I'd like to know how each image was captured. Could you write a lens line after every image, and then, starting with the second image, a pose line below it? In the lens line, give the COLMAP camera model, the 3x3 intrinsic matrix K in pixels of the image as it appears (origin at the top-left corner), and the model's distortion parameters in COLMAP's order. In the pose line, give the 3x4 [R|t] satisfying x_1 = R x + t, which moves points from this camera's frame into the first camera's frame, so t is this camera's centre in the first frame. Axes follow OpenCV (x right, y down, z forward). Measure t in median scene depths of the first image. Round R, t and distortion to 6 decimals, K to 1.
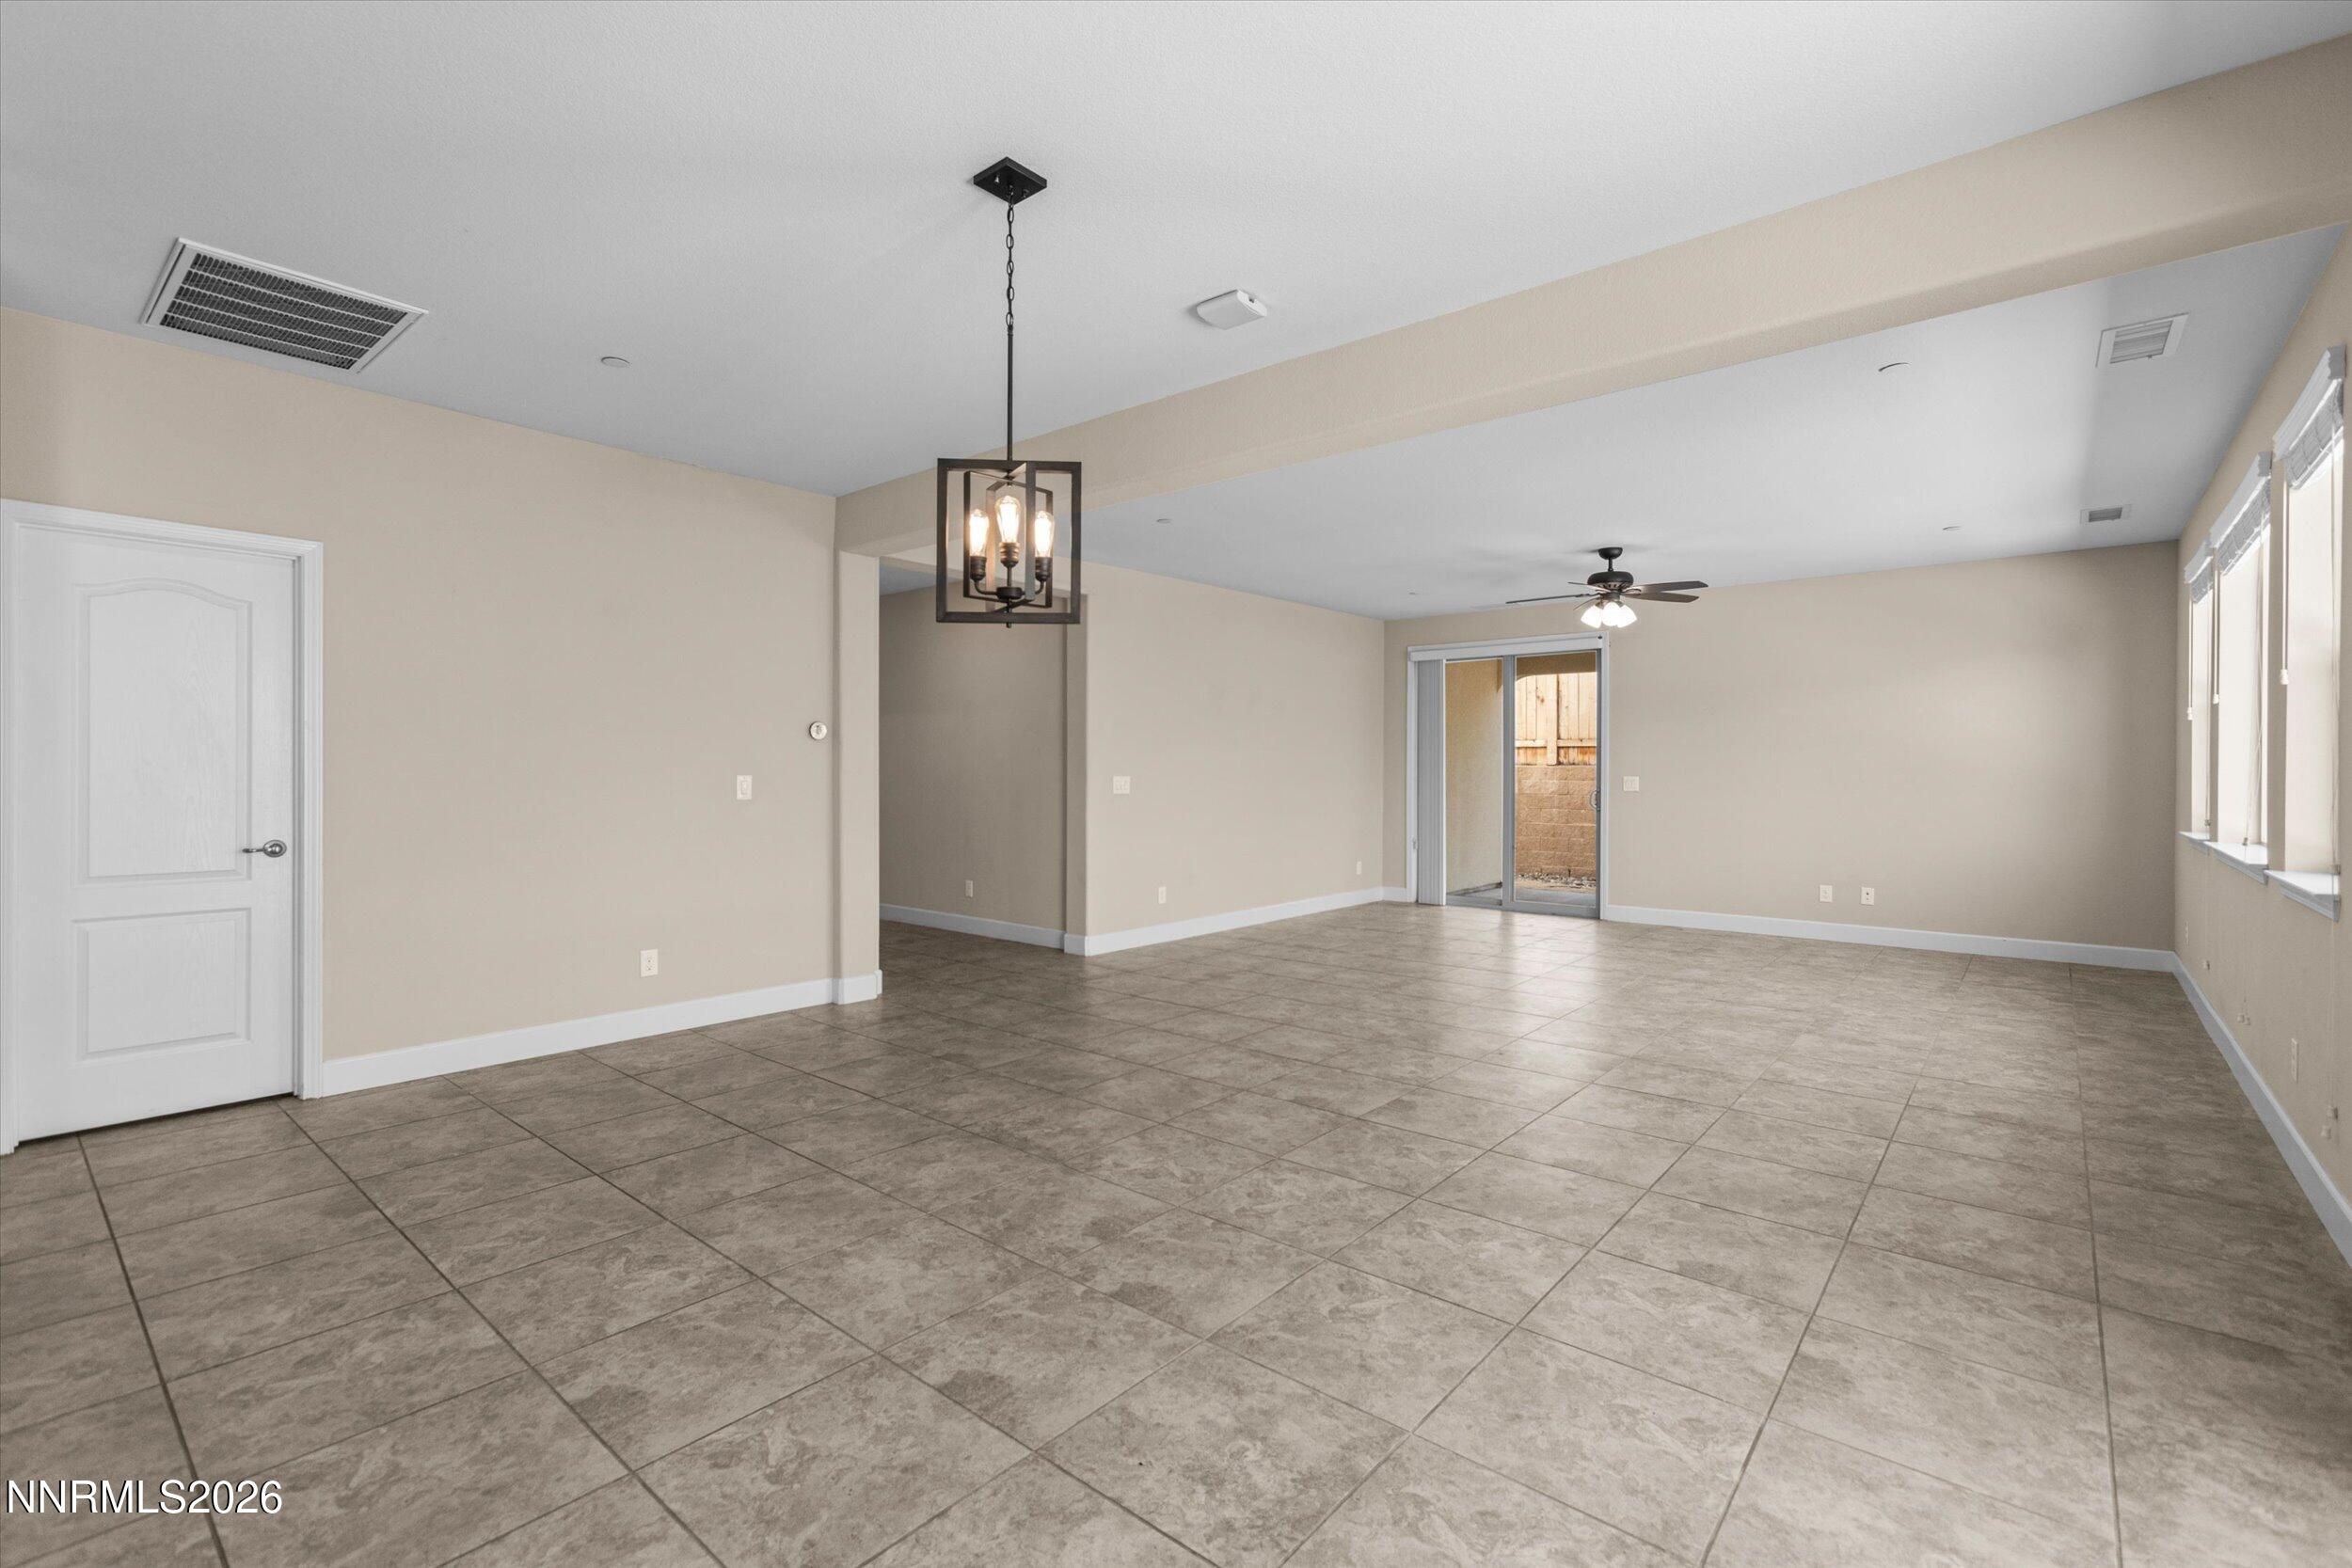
lens RADIAL K [[1041.3, 0, 1176.0], [0, 1041.3, 784.0], [0, 0, 1]] dist [-0.013722, 0.012115]
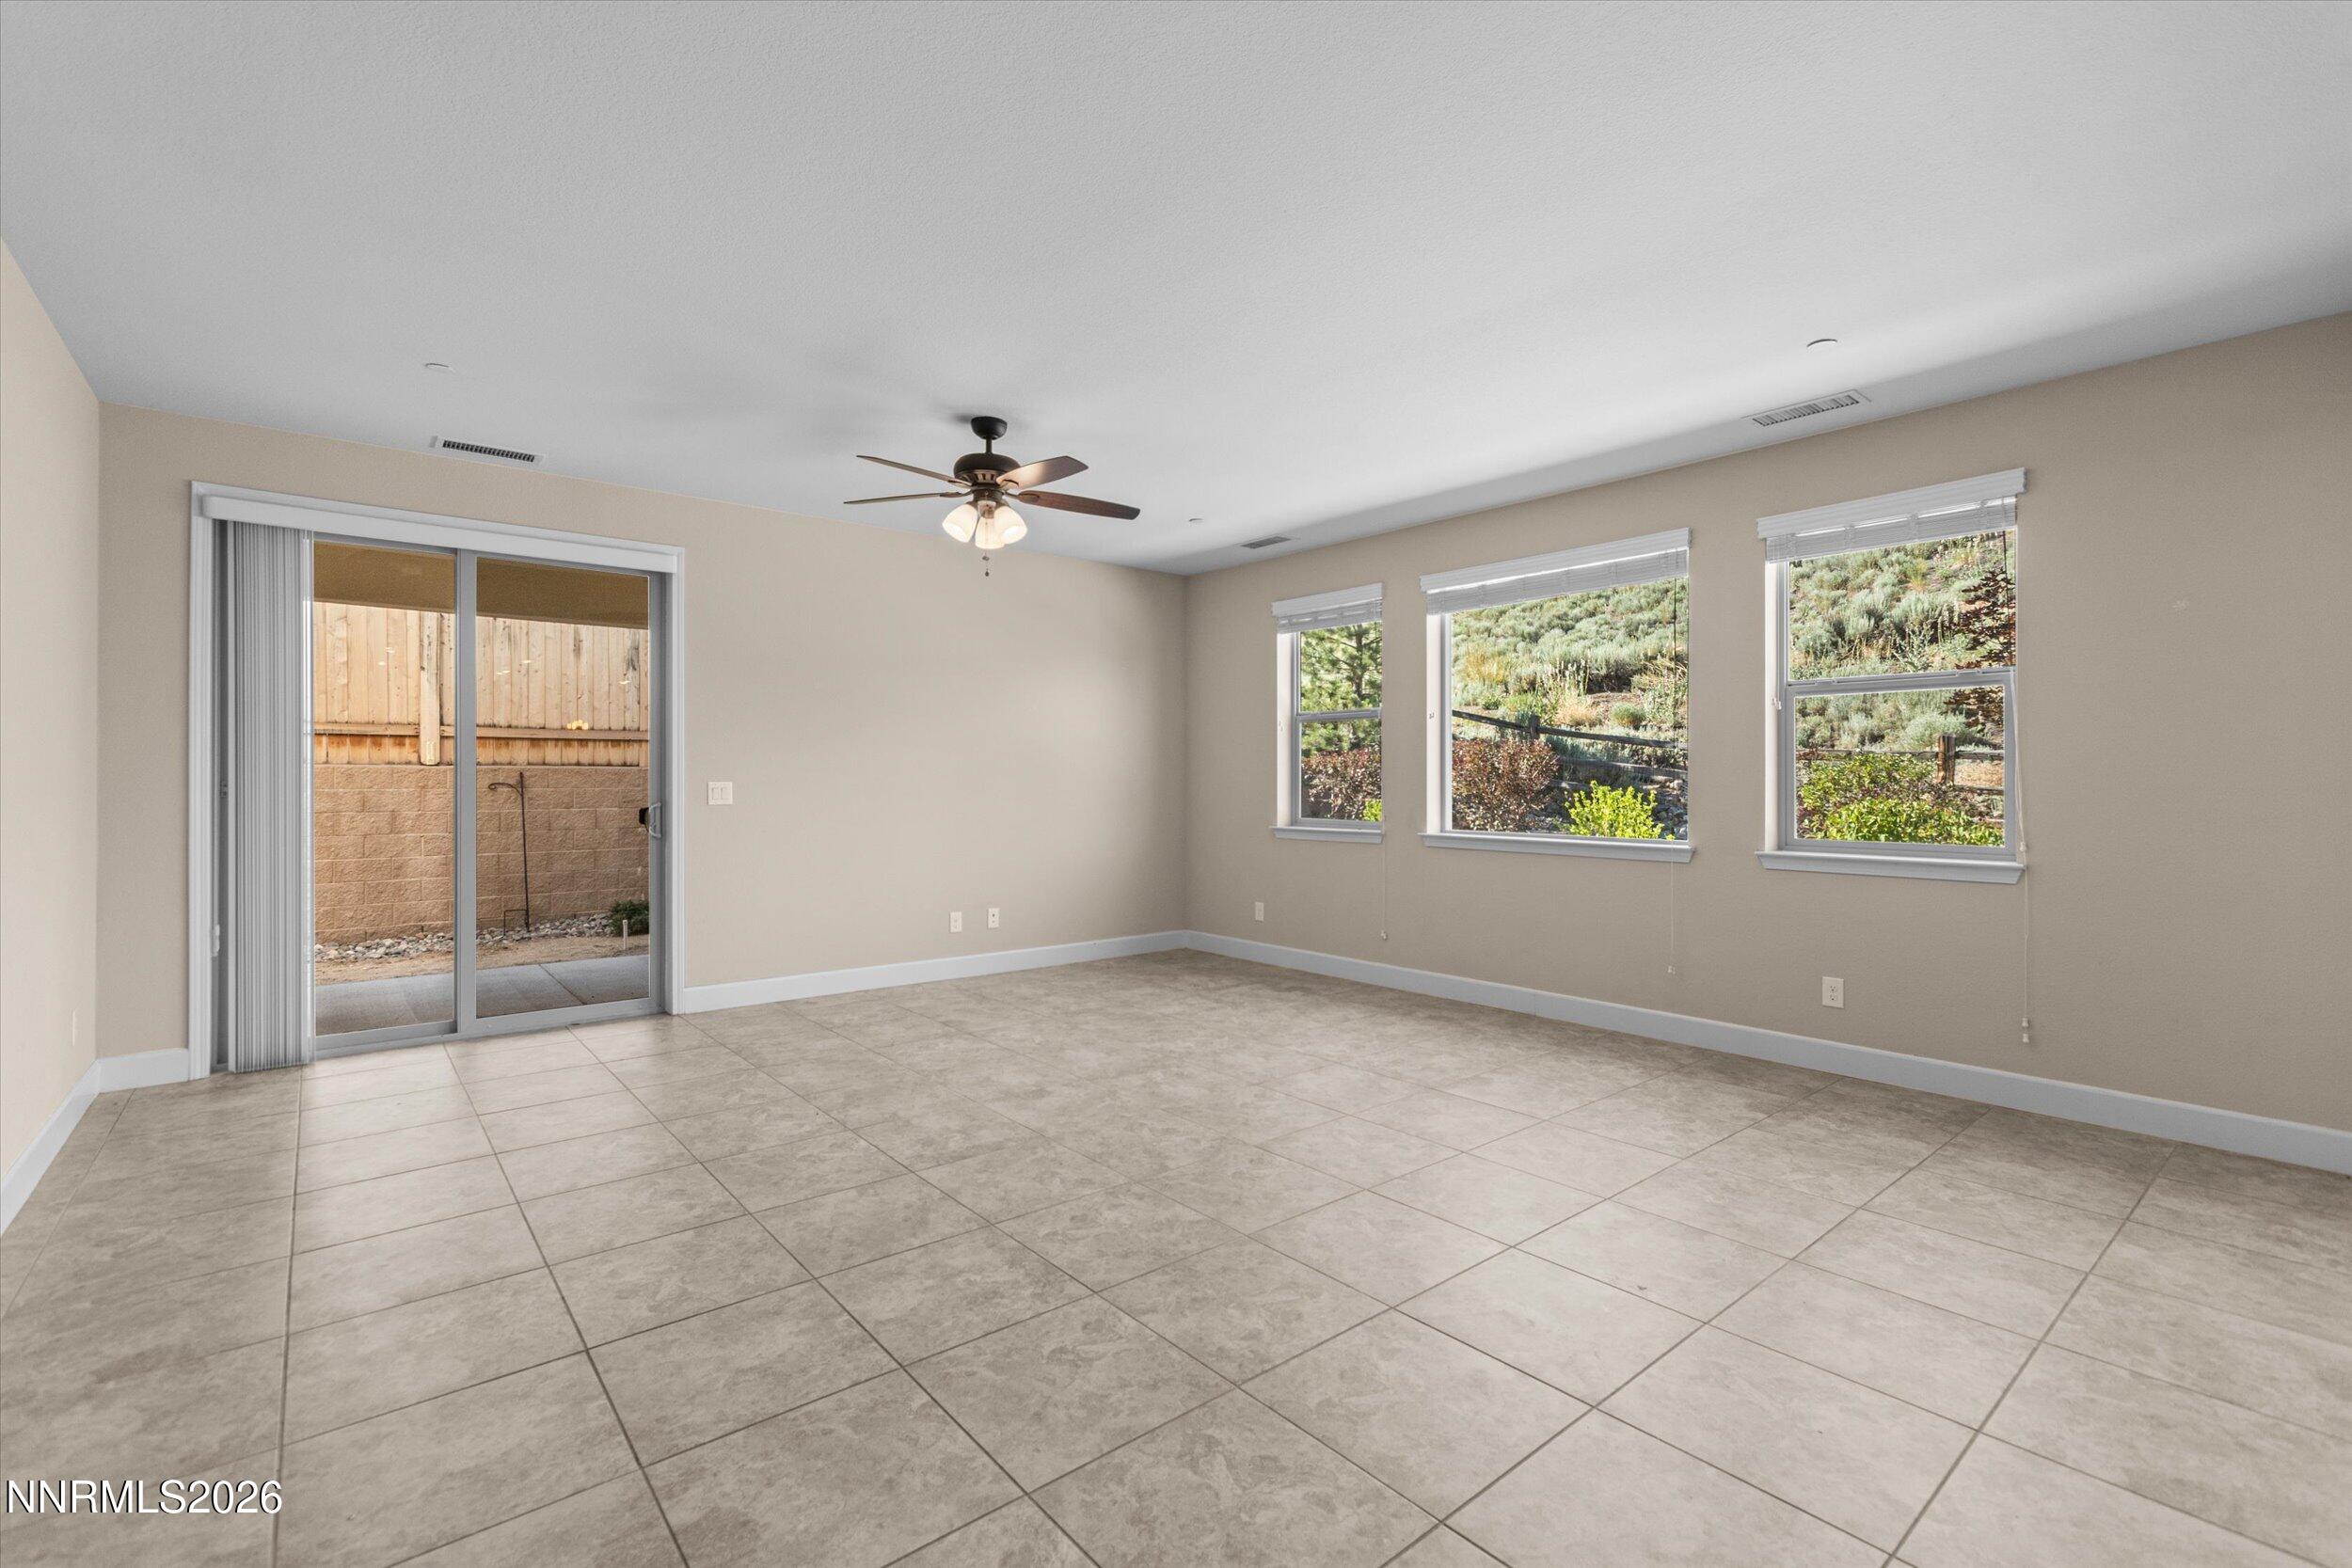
lens RADIAL K [[1041.3, 0, 1176.0], [0, 1041.3, 784.0], [0, 0, 1]] dist [-0.013722, 0.012115]
pose [[0.173451, -0.007137, 0.984817, -0.344868], [0.009817, 0.999937, 0.005517, -0.015601], [-0.984794, 0.008711, 0.173510, 1.470515]]
